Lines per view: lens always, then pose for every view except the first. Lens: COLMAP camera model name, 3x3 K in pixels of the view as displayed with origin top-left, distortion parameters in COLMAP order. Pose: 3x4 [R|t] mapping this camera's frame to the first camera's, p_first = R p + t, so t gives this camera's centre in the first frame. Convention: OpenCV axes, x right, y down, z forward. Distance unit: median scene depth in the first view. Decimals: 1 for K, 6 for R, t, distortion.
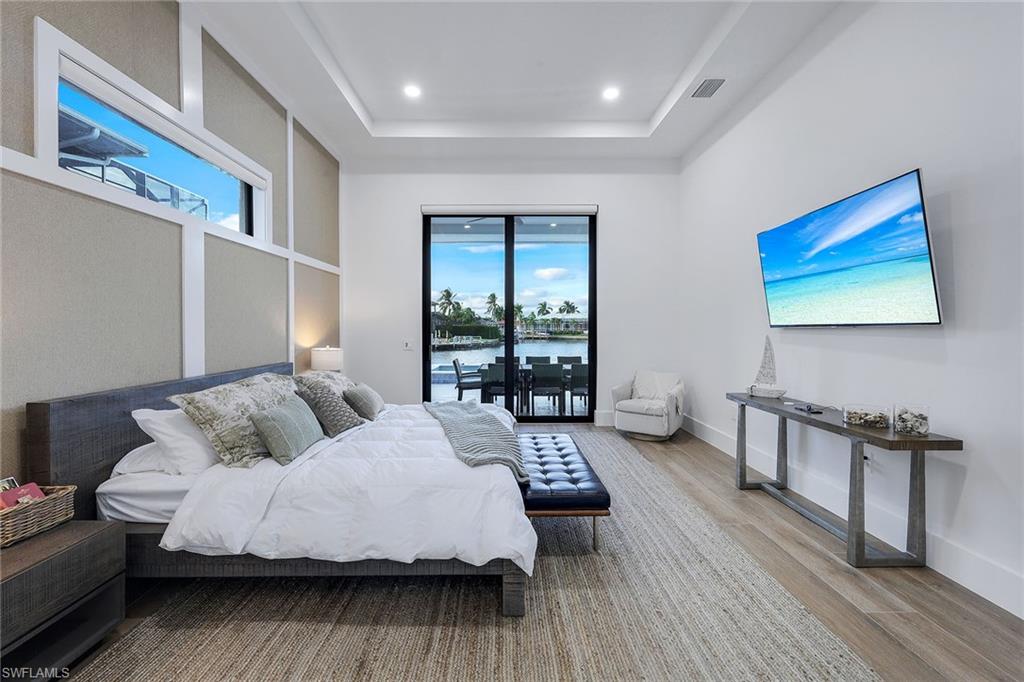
lens RADIAL K [[418.9, 0, 503.8], [0, 418.9, 328.8], [0, 0, 1]] dist [-0.002147, 0.000051]
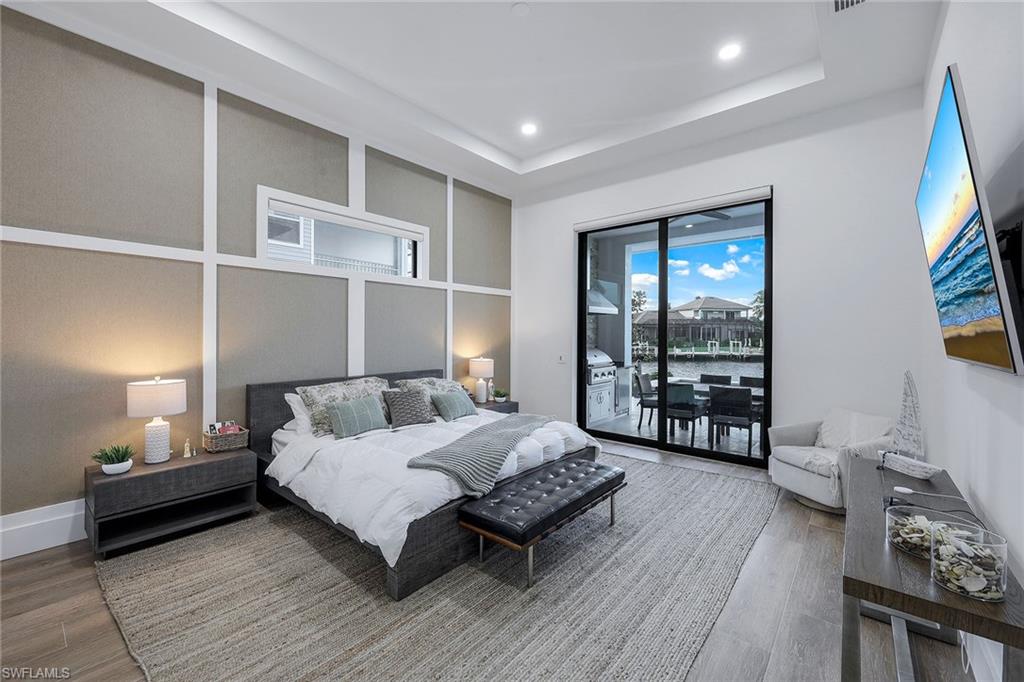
lens RADIAL K [[418.9, 0, 503.8], [0, 418.9, 328.8], [0, 0, 1]] dist [-0.002147, 0.000051]
pose [[0.754583, -0.006046, -0.656176, 0.397421], [-0.004229, 0.999892, -0.014076, -0.022666], [0.656191, 0.013396, 0.754476, 0.115190]]
